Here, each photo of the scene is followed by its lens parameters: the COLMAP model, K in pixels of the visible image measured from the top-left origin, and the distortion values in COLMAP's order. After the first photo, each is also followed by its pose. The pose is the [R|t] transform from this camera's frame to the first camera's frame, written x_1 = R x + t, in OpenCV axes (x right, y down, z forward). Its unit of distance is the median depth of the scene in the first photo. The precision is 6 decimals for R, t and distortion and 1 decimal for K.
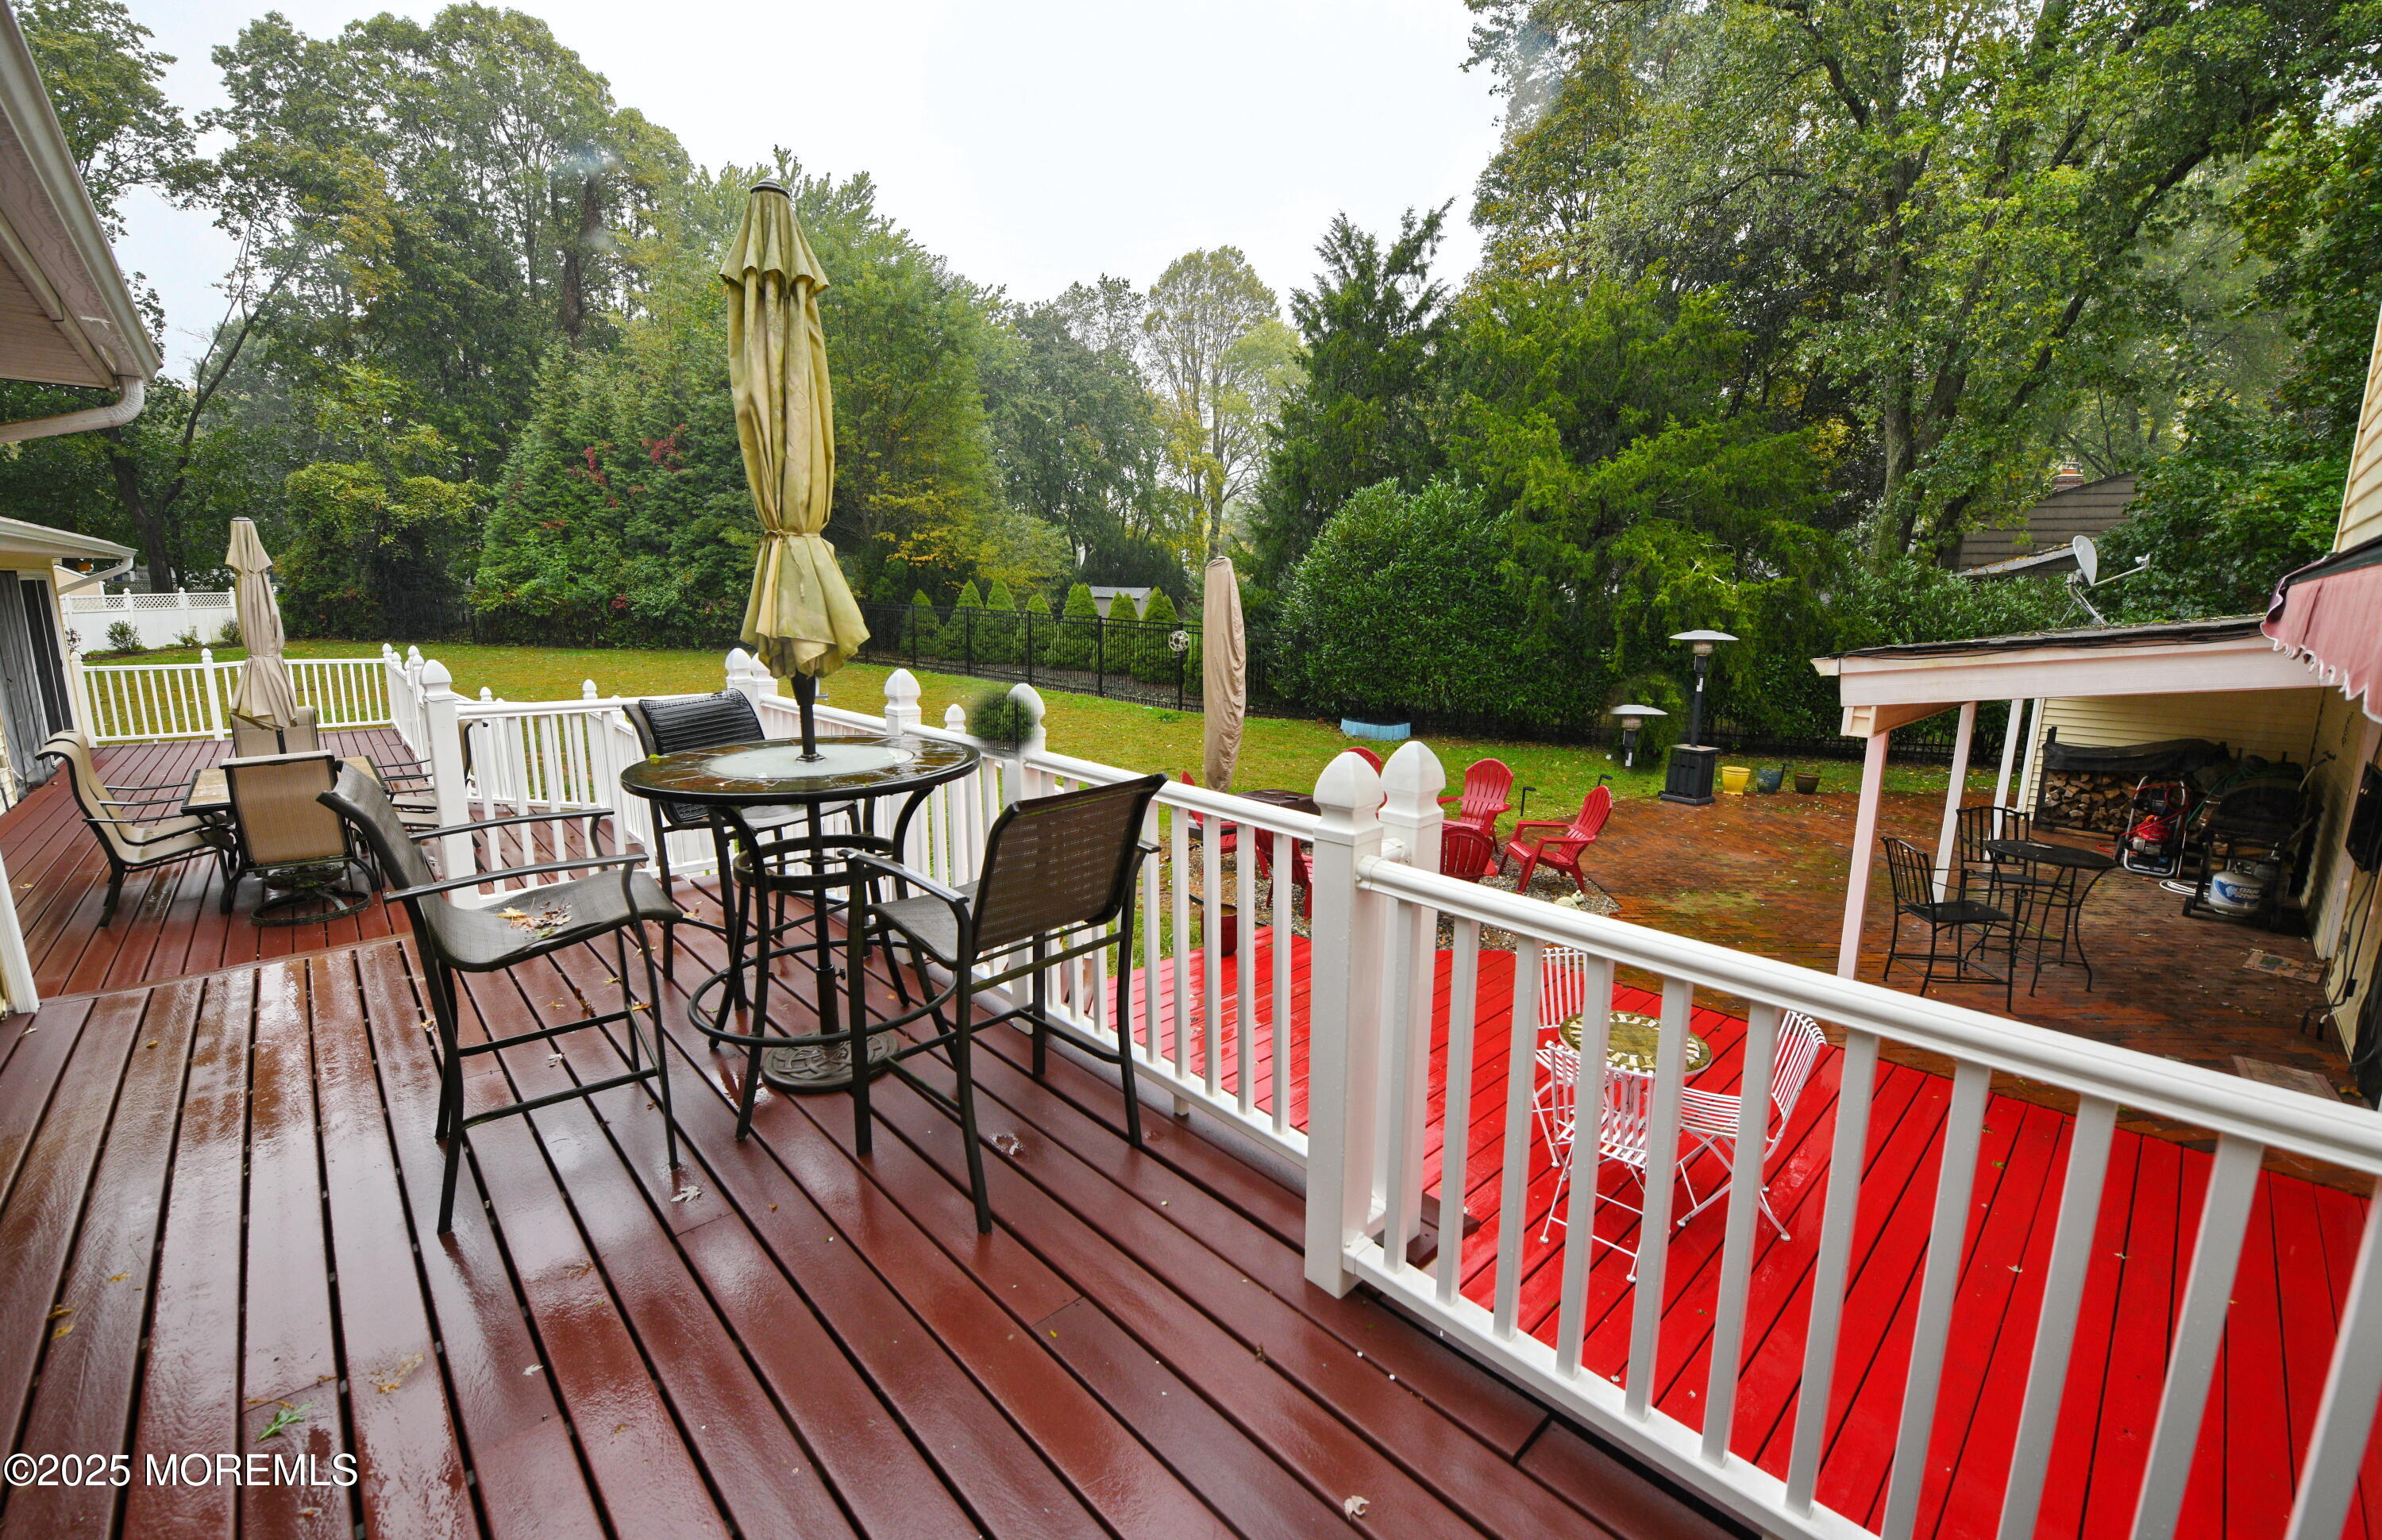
lens RADIAL K [[958.6, 0, 1186.3], [0, 958.6, 760.0], [0, 0, 1]] dist [-0.012768, -0.000637]
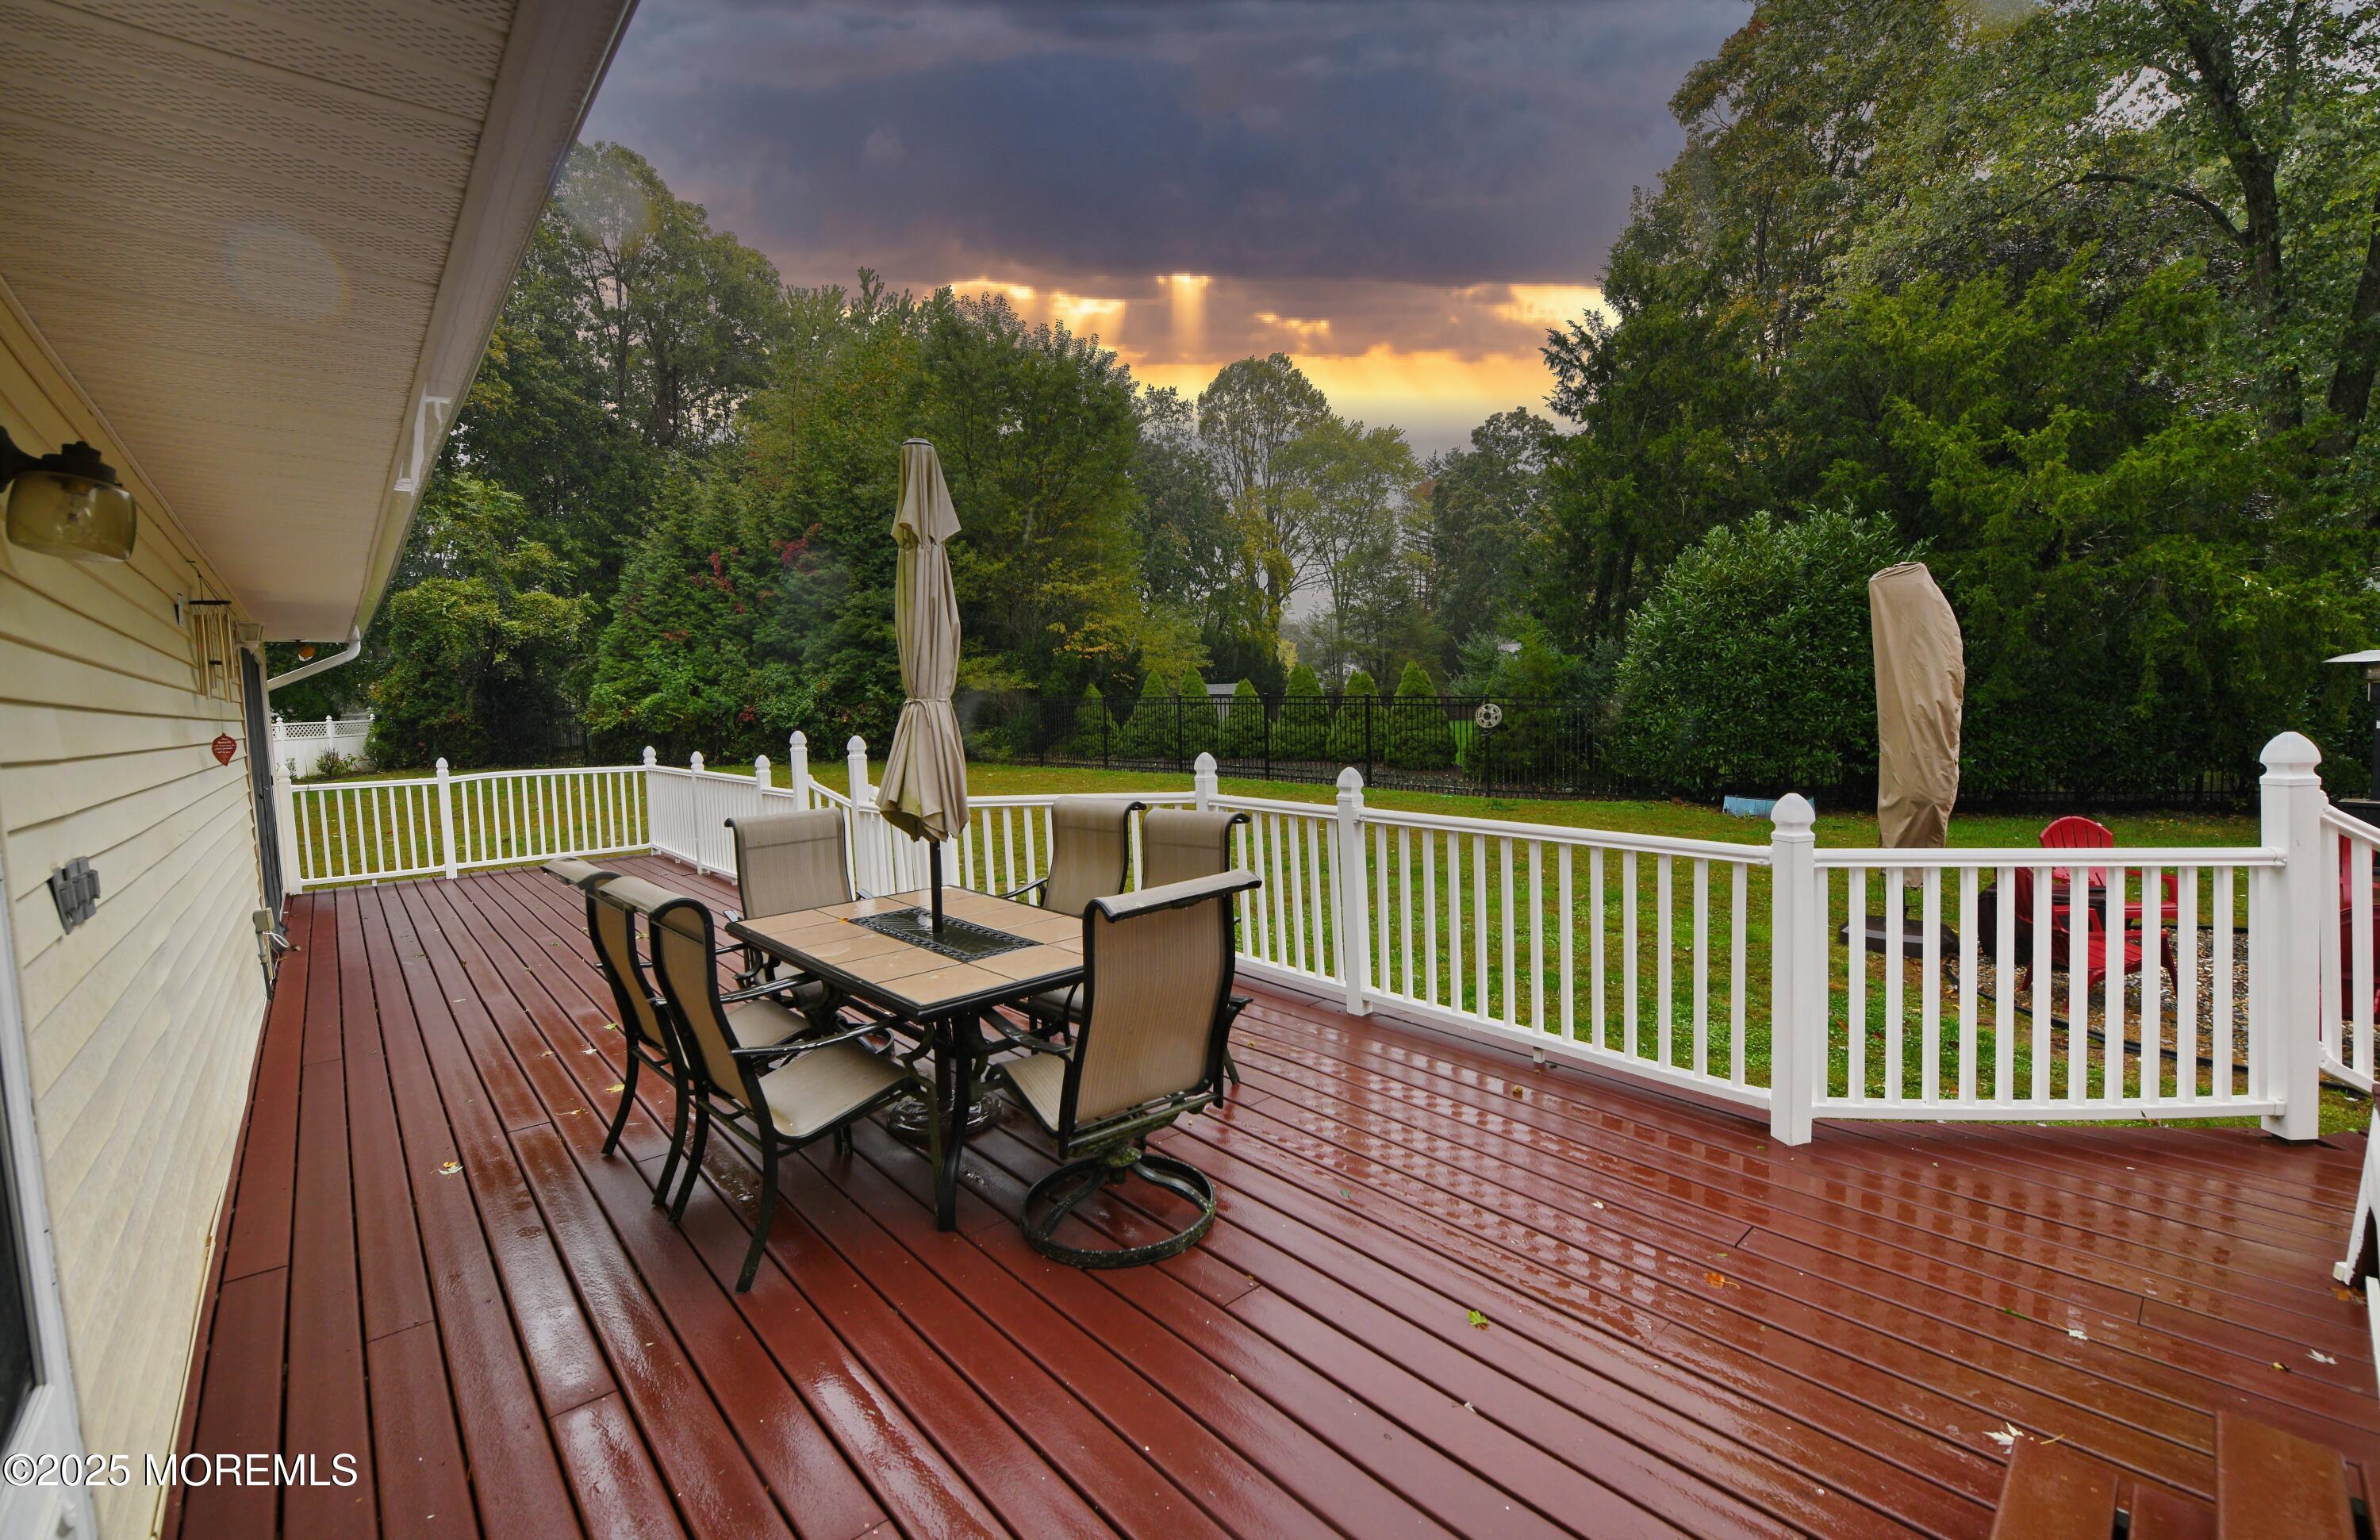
lens RADIAL K [[957.9, 0, 1195.6], [0, 957.9, 768.5], [0, 0, 1]] dist [-0.012768, -0.000637]
pose [[0.998970, -0.045129, -0.004801, -0.159801], [0.044424, 0.993999, -0.099965, -0.002101], [0.009283, 0.099649, 0.994979, 0.091008]]
